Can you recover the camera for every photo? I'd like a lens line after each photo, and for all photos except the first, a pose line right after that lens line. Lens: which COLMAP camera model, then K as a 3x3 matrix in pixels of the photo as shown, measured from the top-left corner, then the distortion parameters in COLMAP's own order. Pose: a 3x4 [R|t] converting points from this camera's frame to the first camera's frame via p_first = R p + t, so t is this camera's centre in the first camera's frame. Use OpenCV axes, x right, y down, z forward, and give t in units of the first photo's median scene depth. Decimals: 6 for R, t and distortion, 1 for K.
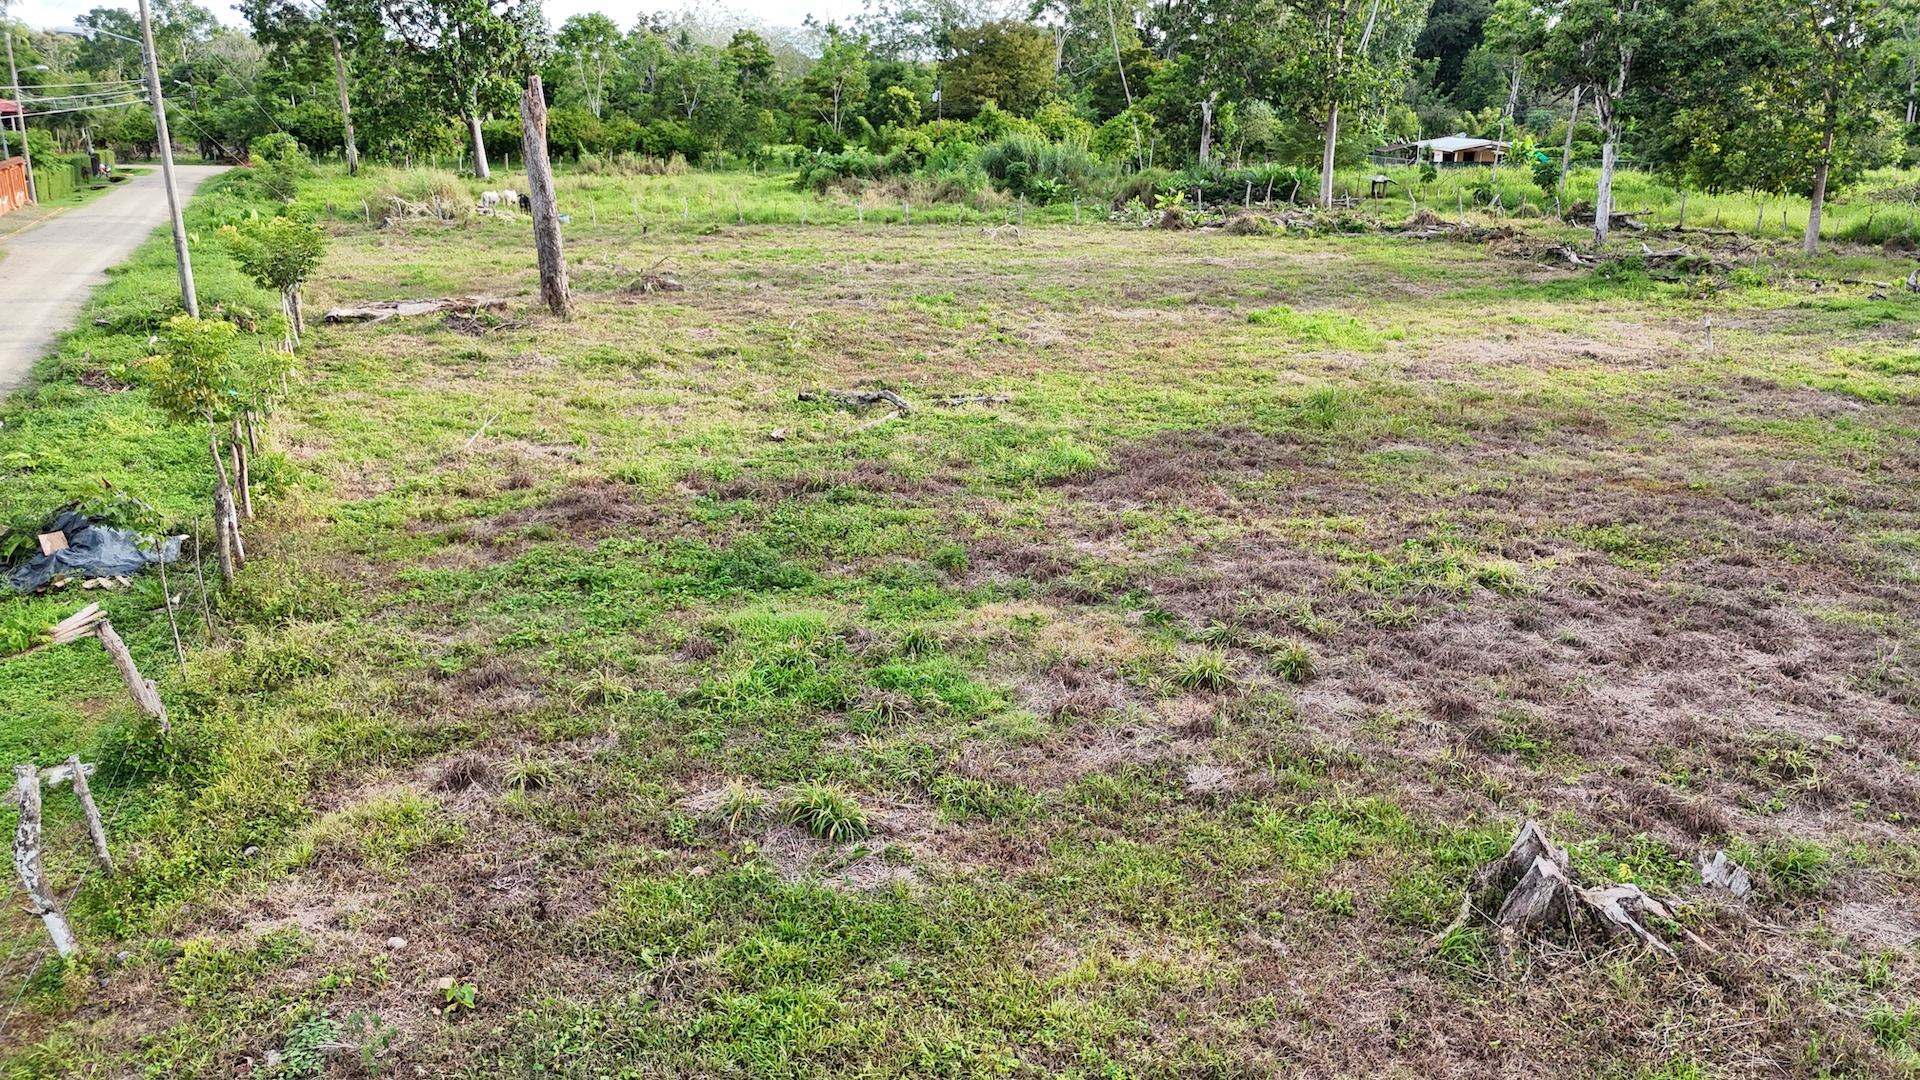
lens RADIAL K [[1419.1, 0, 960.0], [0, 1419.1, 540.0], [0, 0, 1]] dist [0.062487, -0.075028]
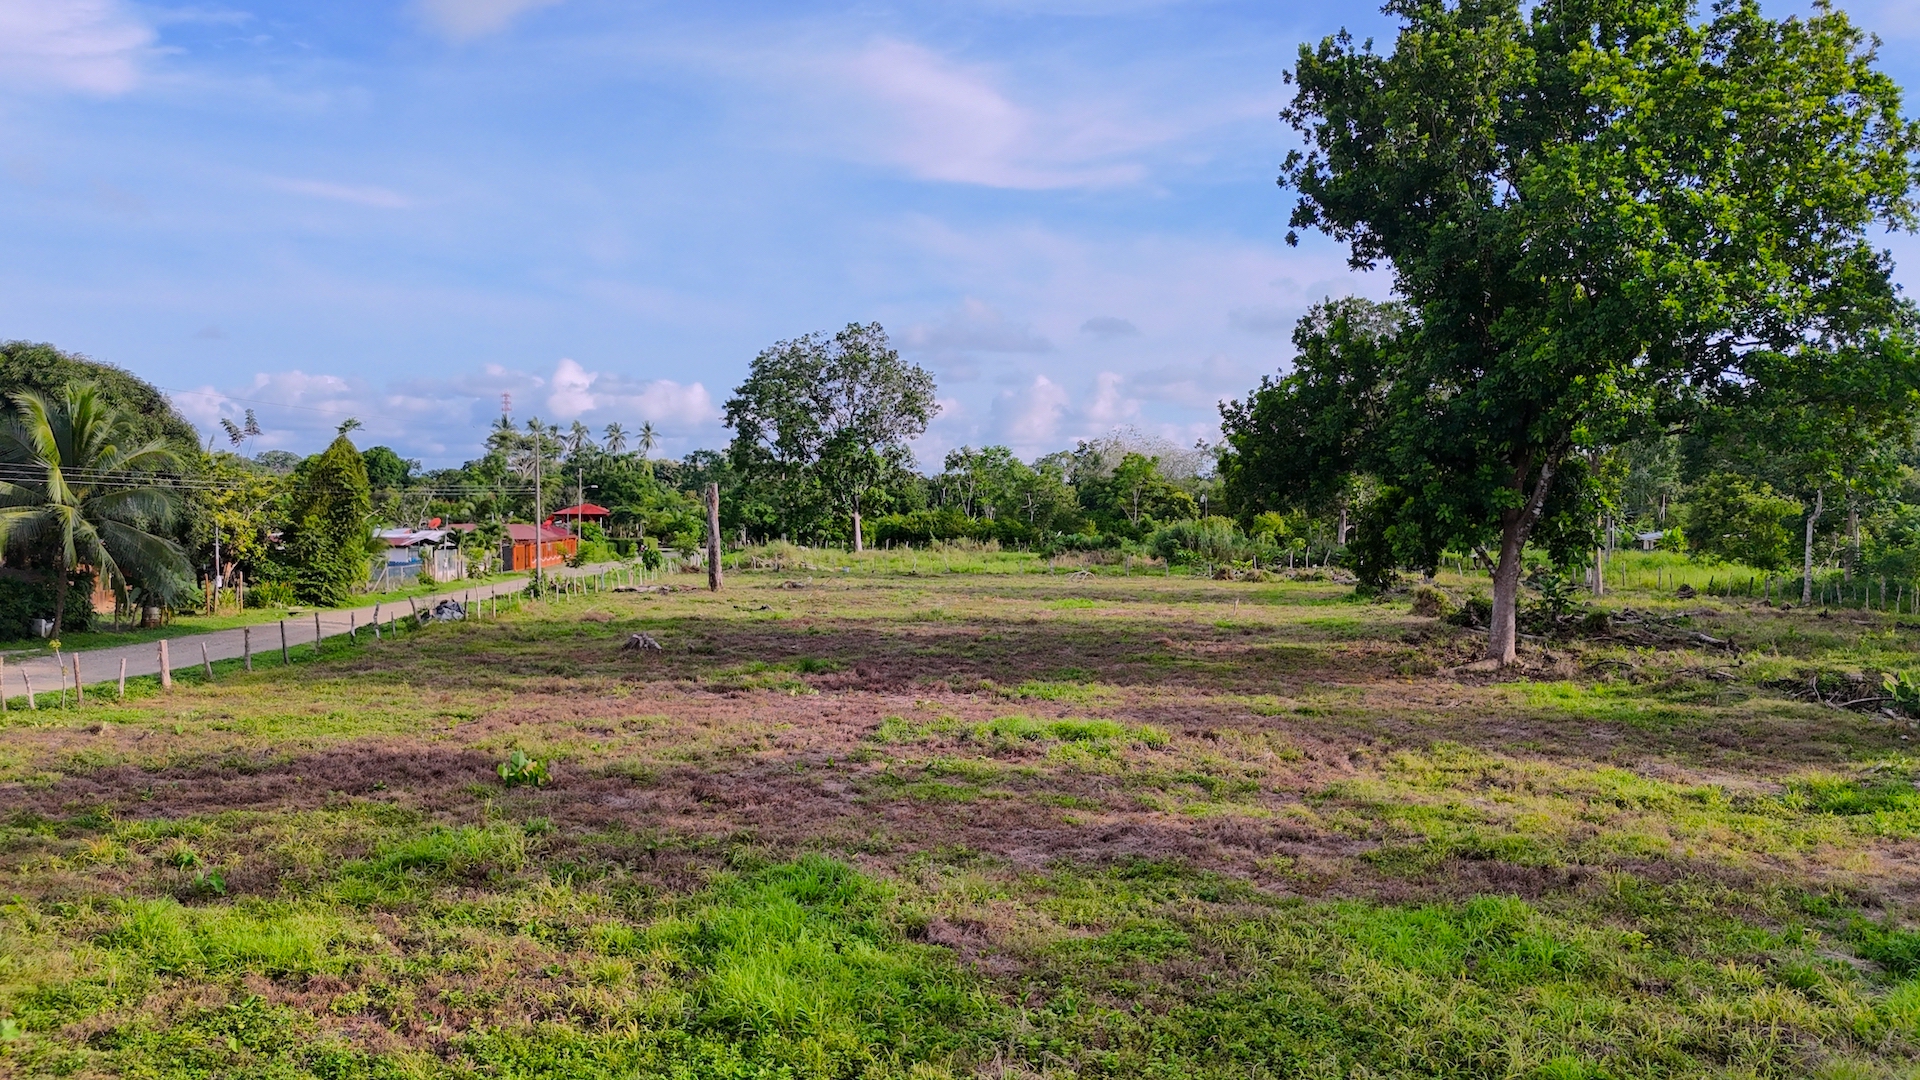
lens RADIAL K [[1419.1, 0, 960.0], [0, 1419.1, 540.0], [0, 0, 1]] dist [0.062487, -0.075028]
pose [[0.927988, 0.003149, -0.372596, 0.332497], [-0.105936, 0.960929, -0.255722, 0.106724], [0.357233, 0.276779, 0.892064, -0.301955]]
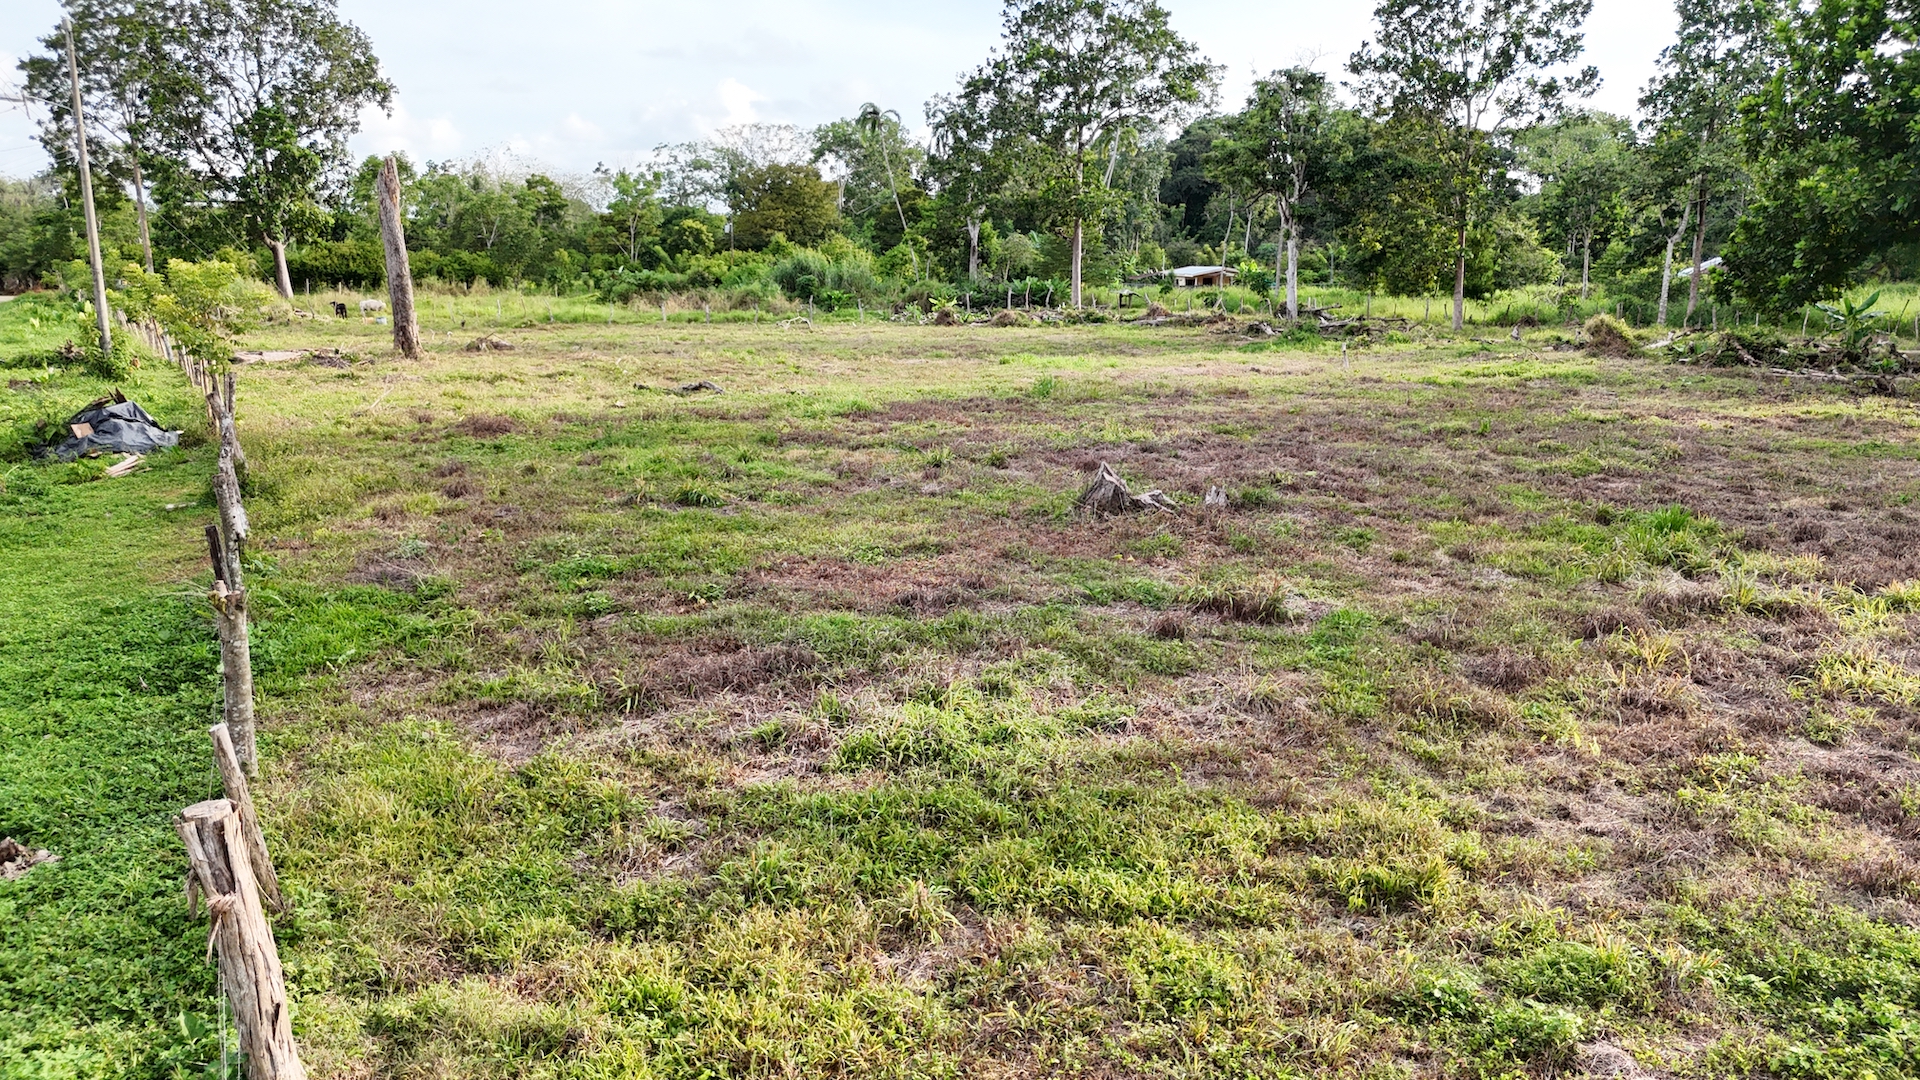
lens RADIAL K [[1421.6, 0, 960.0], [0, 1421.6, 540.0], [0, 0, 1]] dist [0.082654, -0.107961]
pose [[0.989578, -0.031986, 0.140400, -0.003118], [0.046542, 0.993731, -0.101646, 0.051652], [-0.136269, 0.107121, 0.984863, -0.078181]]
